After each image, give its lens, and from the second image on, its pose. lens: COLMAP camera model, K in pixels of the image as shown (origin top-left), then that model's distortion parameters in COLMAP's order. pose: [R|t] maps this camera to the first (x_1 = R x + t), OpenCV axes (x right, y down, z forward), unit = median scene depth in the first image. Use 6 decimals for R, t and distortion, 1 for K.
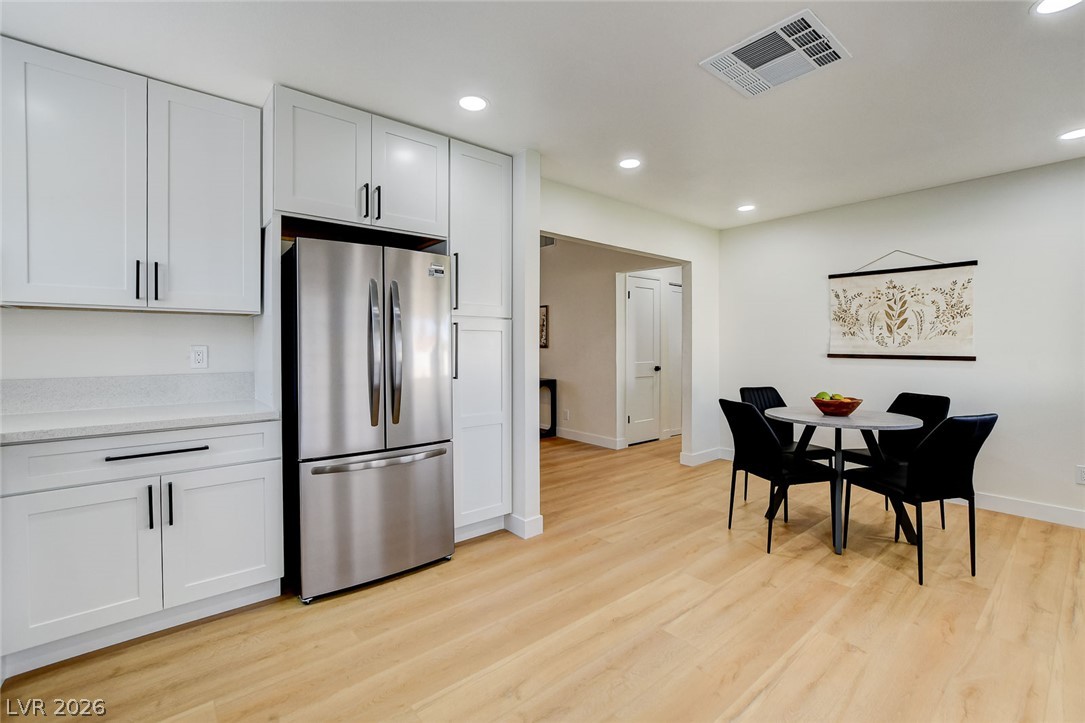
lens RADIAL K [[479.8, 0, 547.2], [0, 479.8, 347.9], [0, 0, 1]] dist [-0.008727, 0.000105]
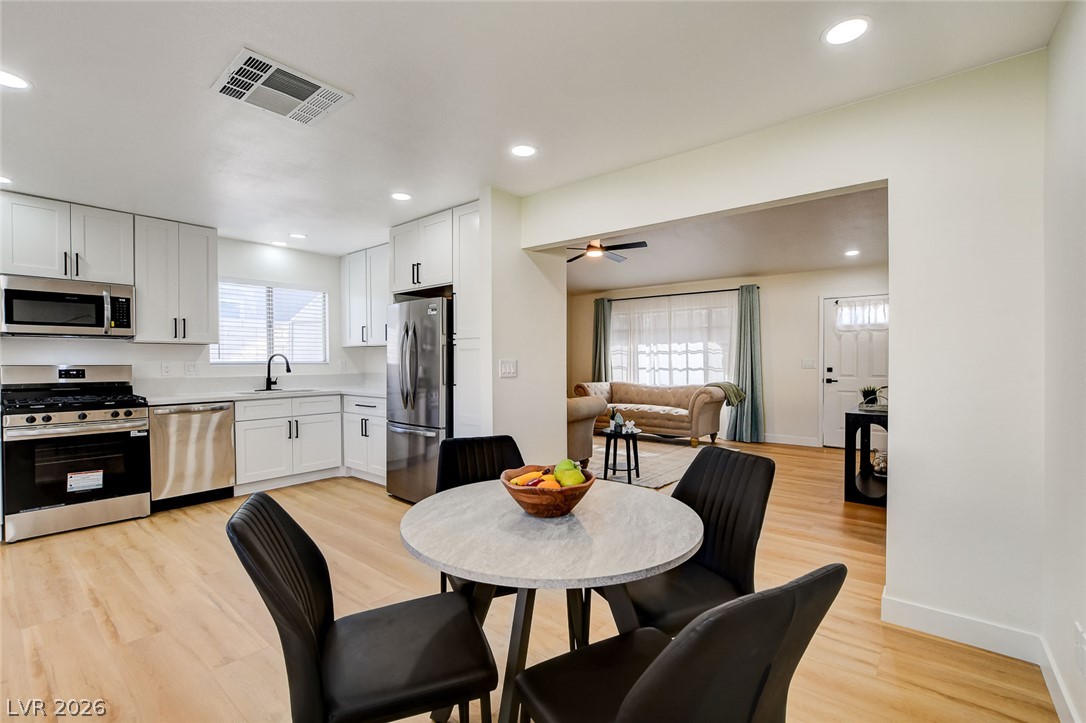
lens RADIAL K [[483.3, 0, 536.4], [0, 483.3, 367.6], [0, 0, 1]] dist [-0.002349, 0.000358]
pose [[0.156164, 0.015281, -0.987613, 0.969496], [-0.002619, 0.999883, 0.015056, -0.006222], [0.987728, 0.000235, 0.156186, 0.827060]]
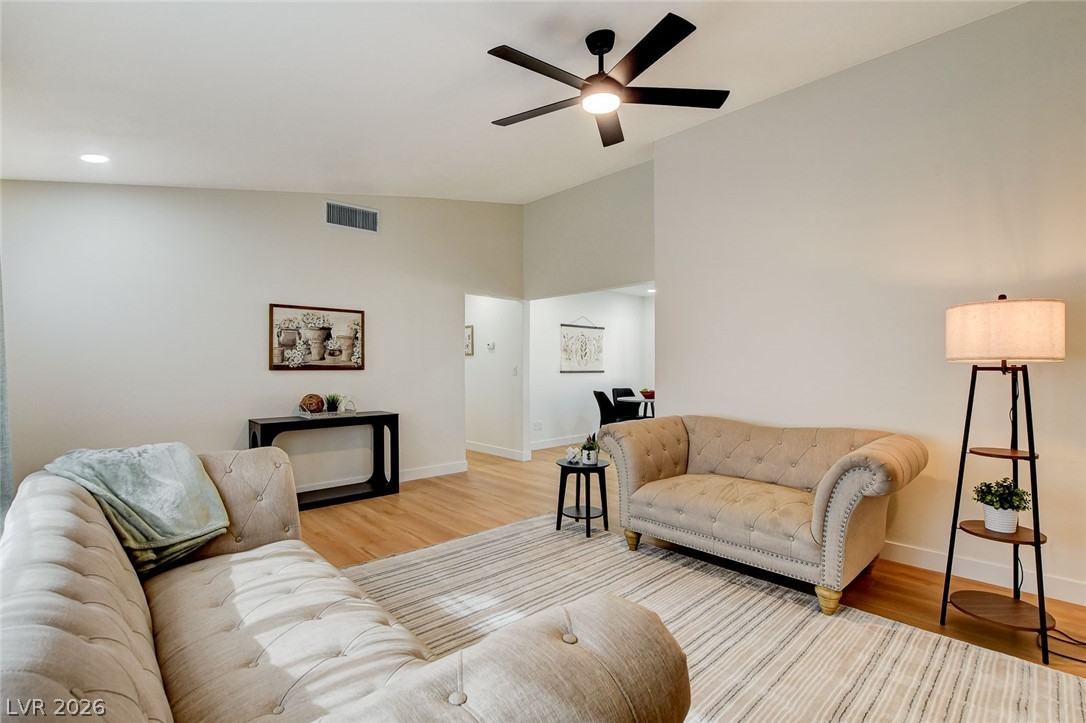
lens RADIAL K [[501.4, 0, 543.5], [0, 501.4, 367.6], [0, 0, 1]] dist [-0.000491, 0.000129]
pose [[-0.054782, -0.004847, 0.998487, -1.448952], [0.006685, 0.999964, 0.005221, -0.010329], [-0.998476, 0.006961, -0.054748, 1.440745]]
